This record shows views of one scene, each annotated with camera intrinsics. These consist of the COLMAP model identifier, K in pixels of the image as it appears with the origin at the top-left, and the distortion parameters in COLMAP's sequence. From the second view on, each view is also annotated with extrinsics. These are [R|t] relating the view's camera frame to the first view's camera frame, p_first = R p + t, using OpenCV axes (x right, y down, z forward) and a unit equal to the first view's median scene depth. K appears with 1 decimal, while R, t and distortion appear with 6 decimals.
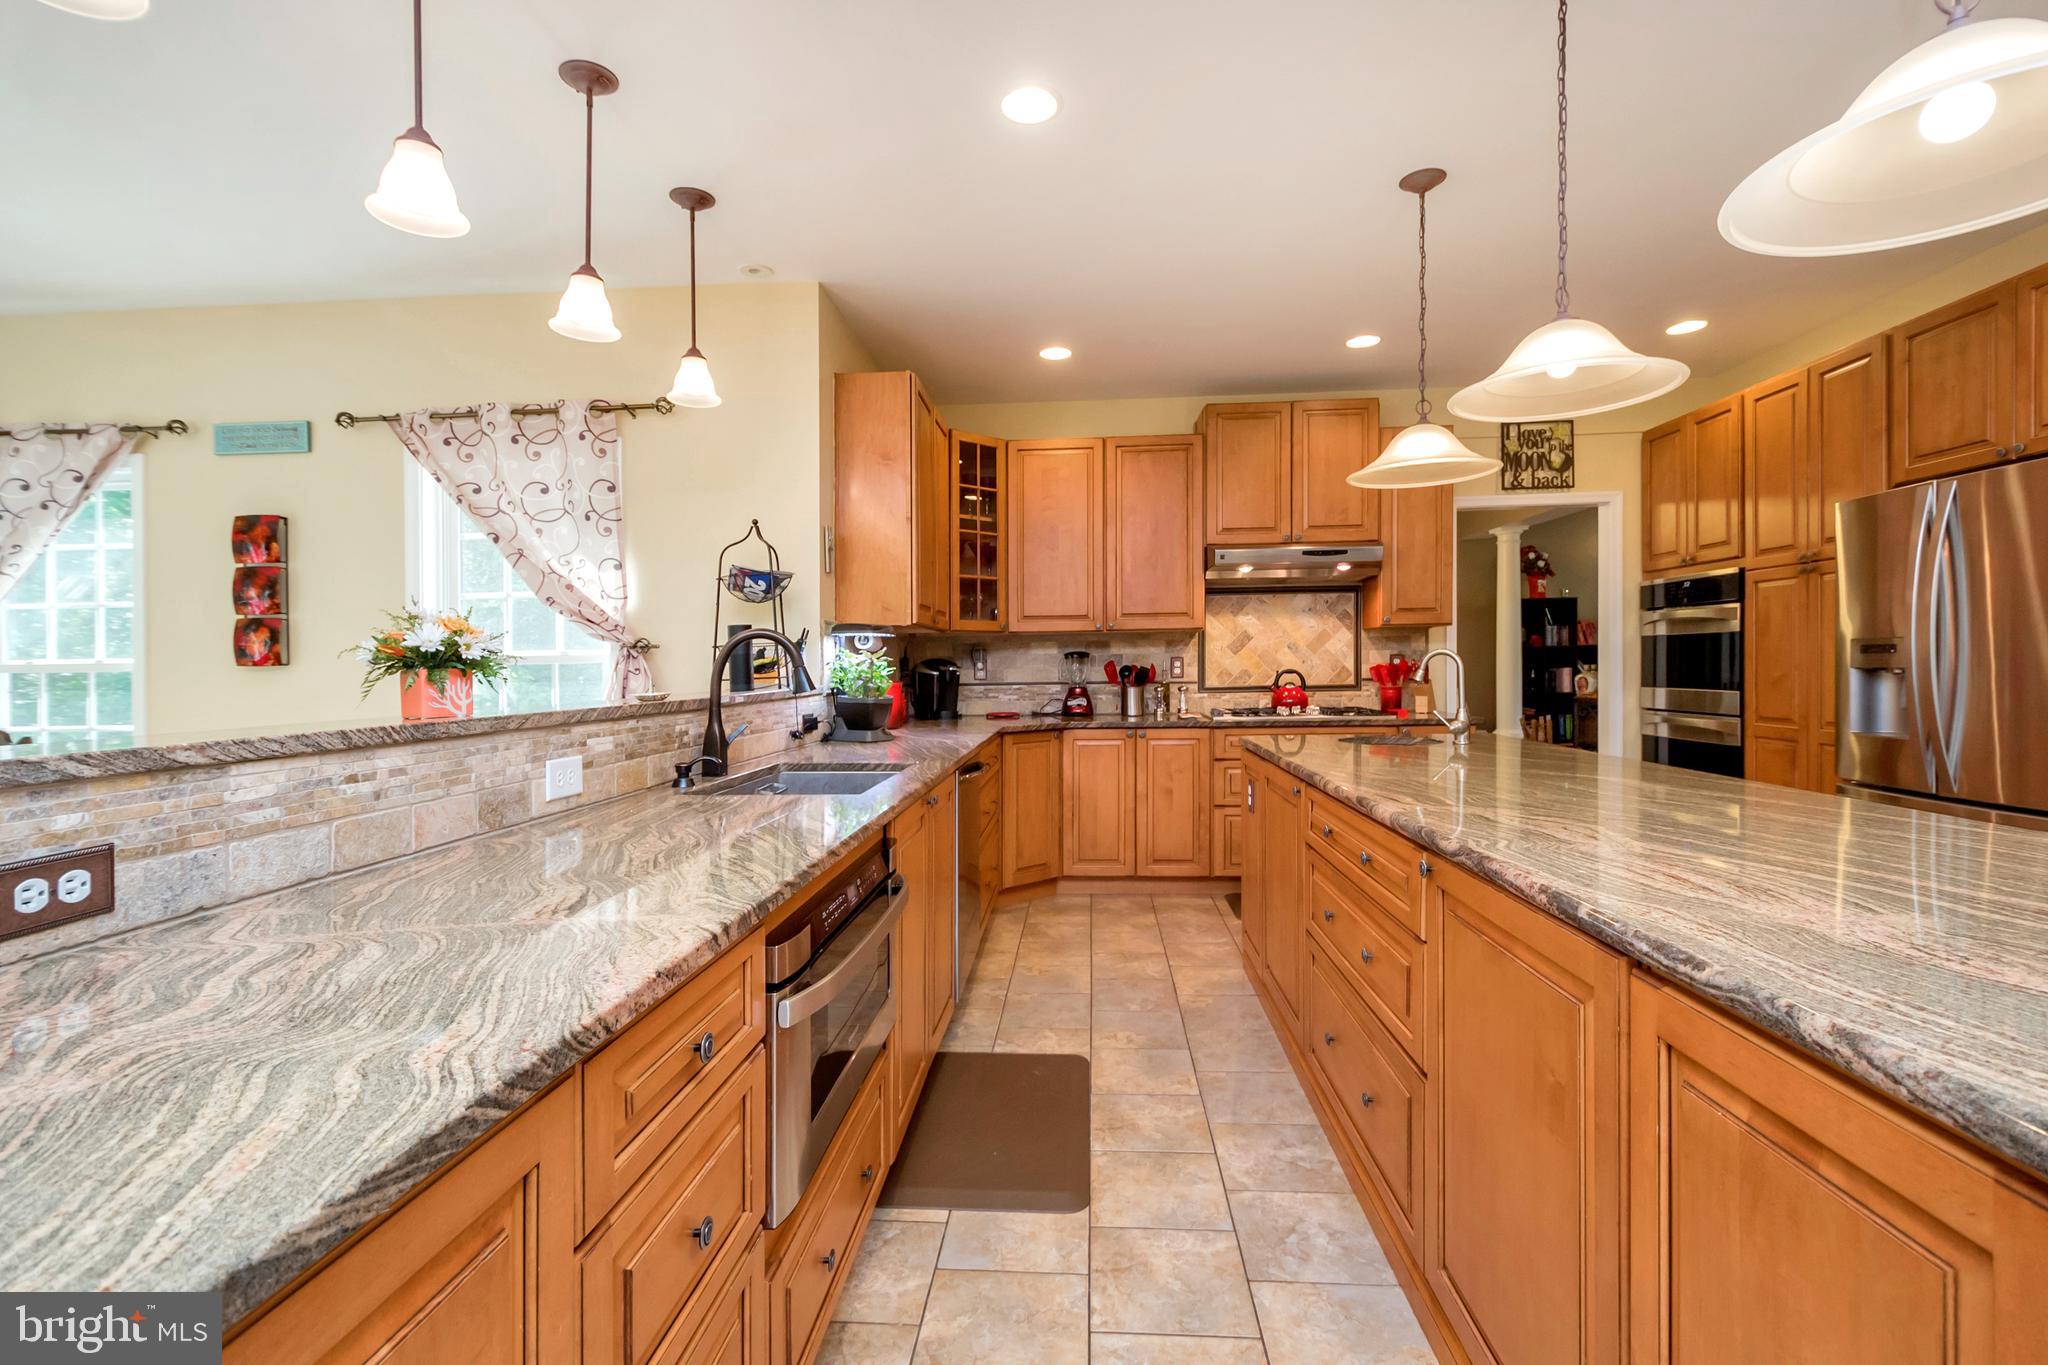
lens RADIAL K [[937.8, 0, 1013.0], [0, 937.8, 683.0], [0, 0, 1]] dist [0.005944, -0.001292]
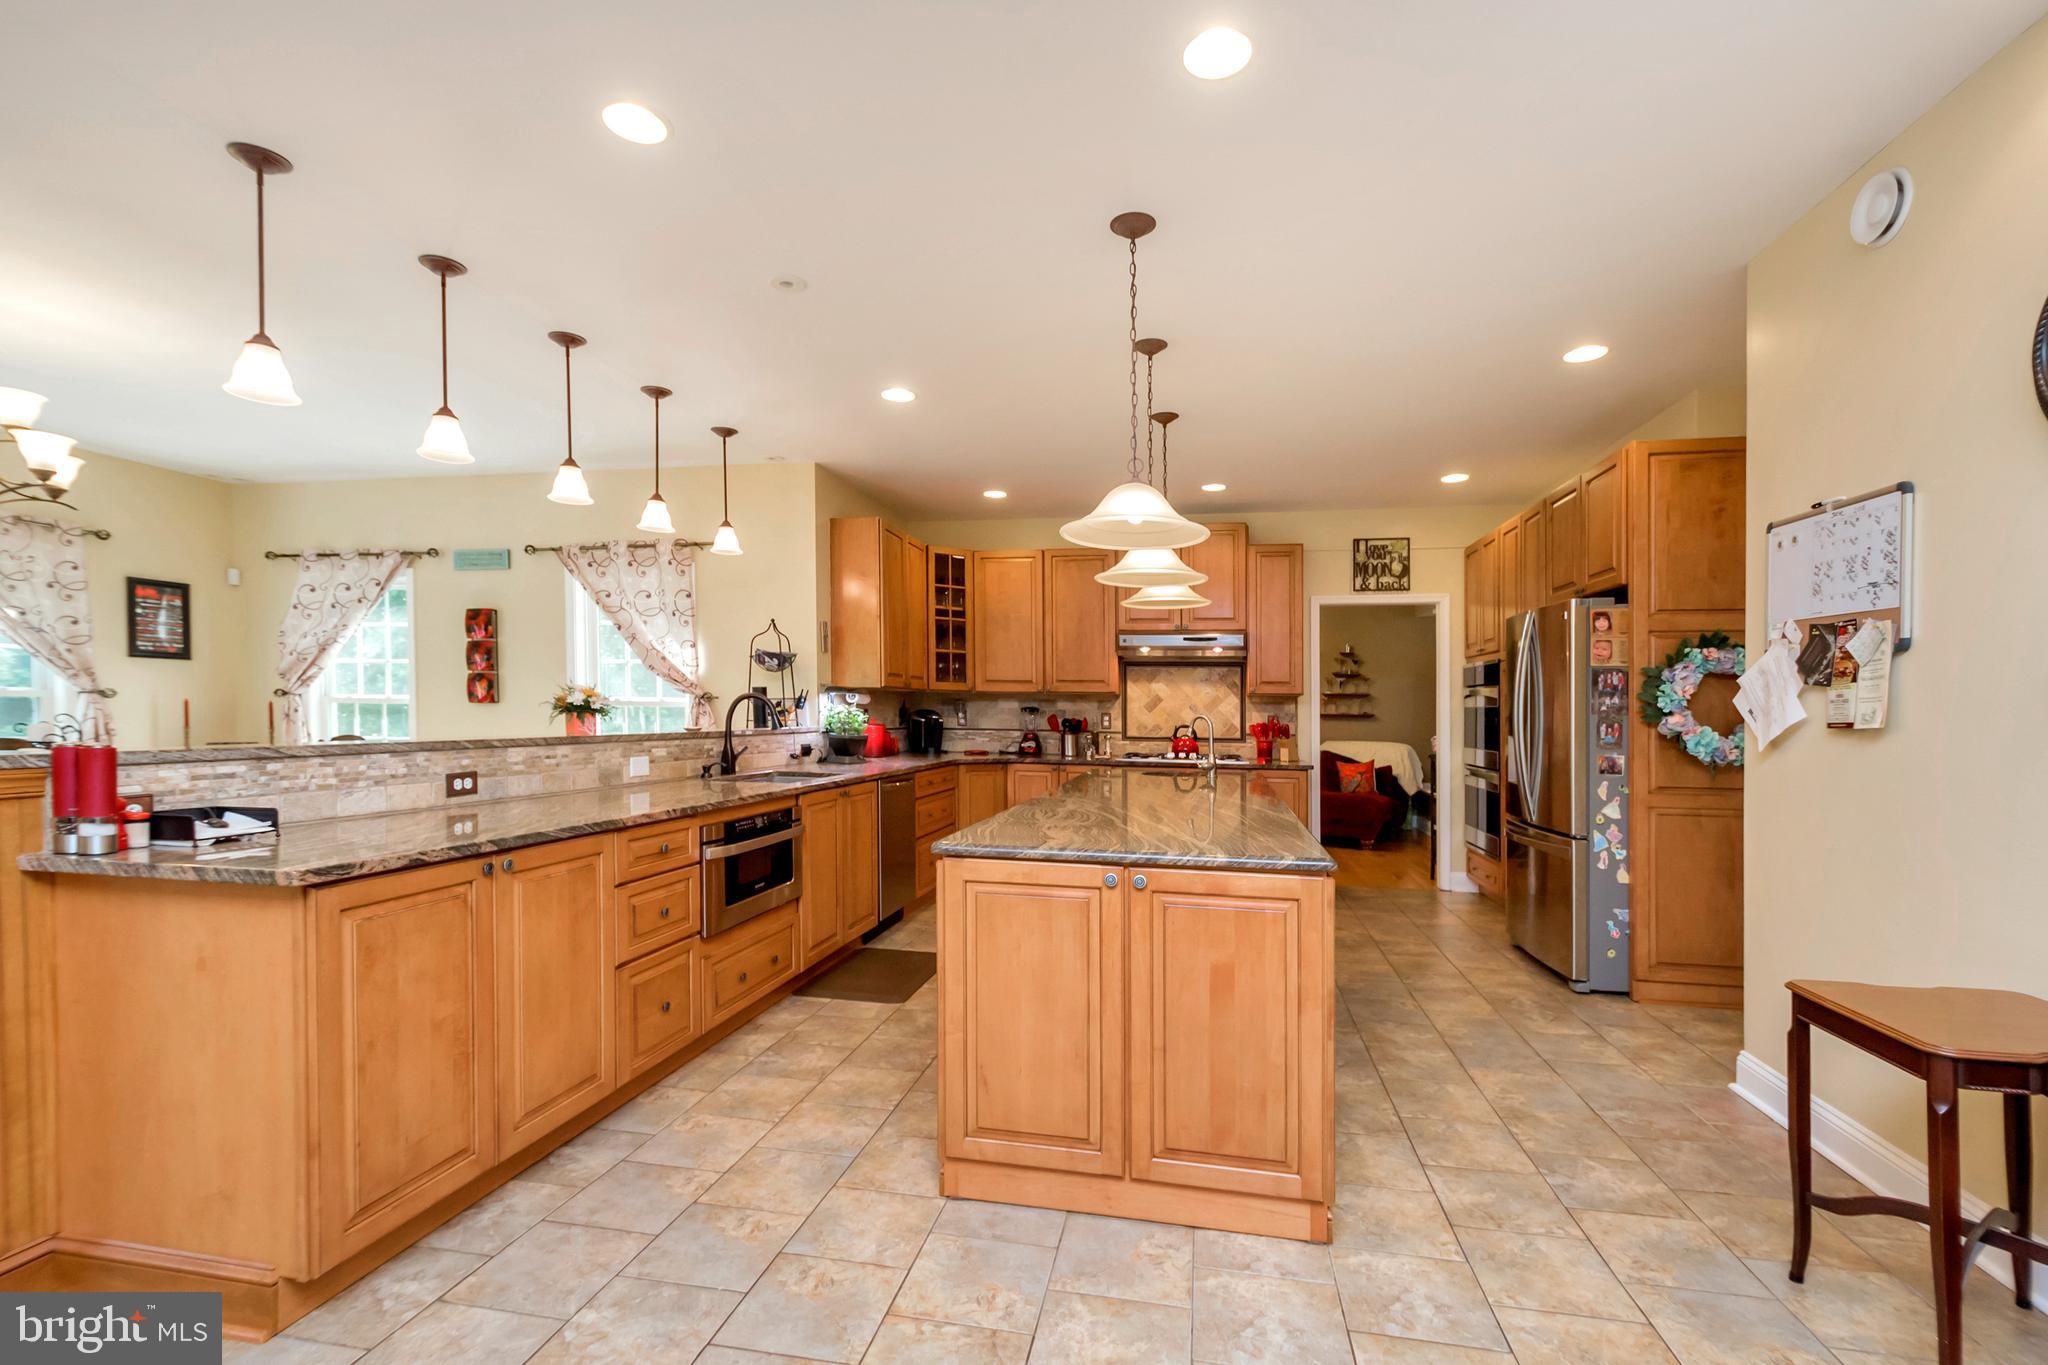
lens RADIAL K [[937.8, 0, 1023.0], [0, 937.8, 731.8], [0, 0, 1]] dist [0.005944, -0.001292]
pose [[0.993057, 0.030139, -0.113706, 0.245649], [-0.029696, 0.999543, 0.005591, -0.005536], [0.113823, -0.002176, 0.993499, -0.391692]]
